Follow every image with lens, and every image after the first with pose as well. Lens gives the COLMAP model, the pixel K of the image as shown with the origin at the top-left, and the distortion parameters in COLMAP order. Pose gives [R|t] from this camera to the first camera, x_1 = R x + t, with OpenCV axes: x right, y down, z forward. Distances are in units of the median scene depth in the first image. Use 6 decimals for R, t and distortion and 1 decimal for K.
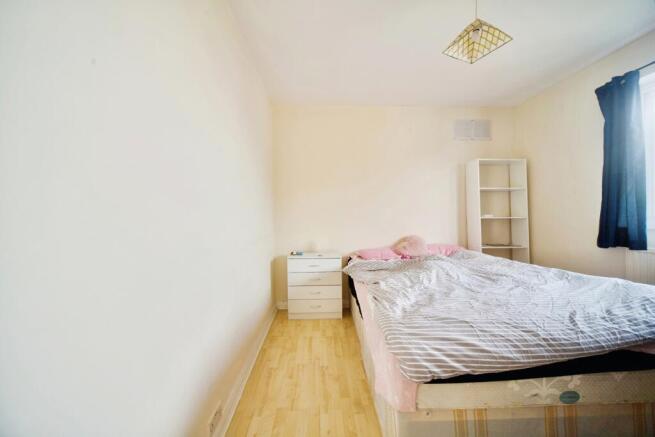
lens RADIAL K [[227.2, 0, 327.5], [0, 227.2, 218.5], [0, 0, 1]] dist [-0.001316, -0.000027]
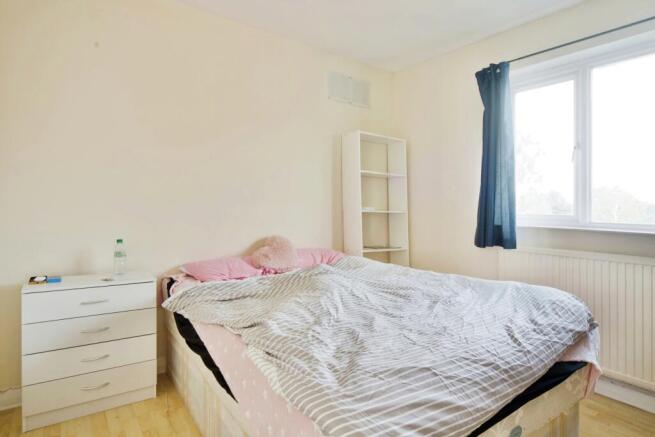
lens RADIAL K [[361.4, 0, 329.1], [0, 361.4, 208.3], [0, 0, 1]] dist [0.000645, 0.000527]
pose [[0.835070, 0.028886, 0.549385, -0.126509], [-0.028530, 0.999551, -0.009189, 0.004241], [-0.549404, -0.008000, 0.835519, 0.164317]]
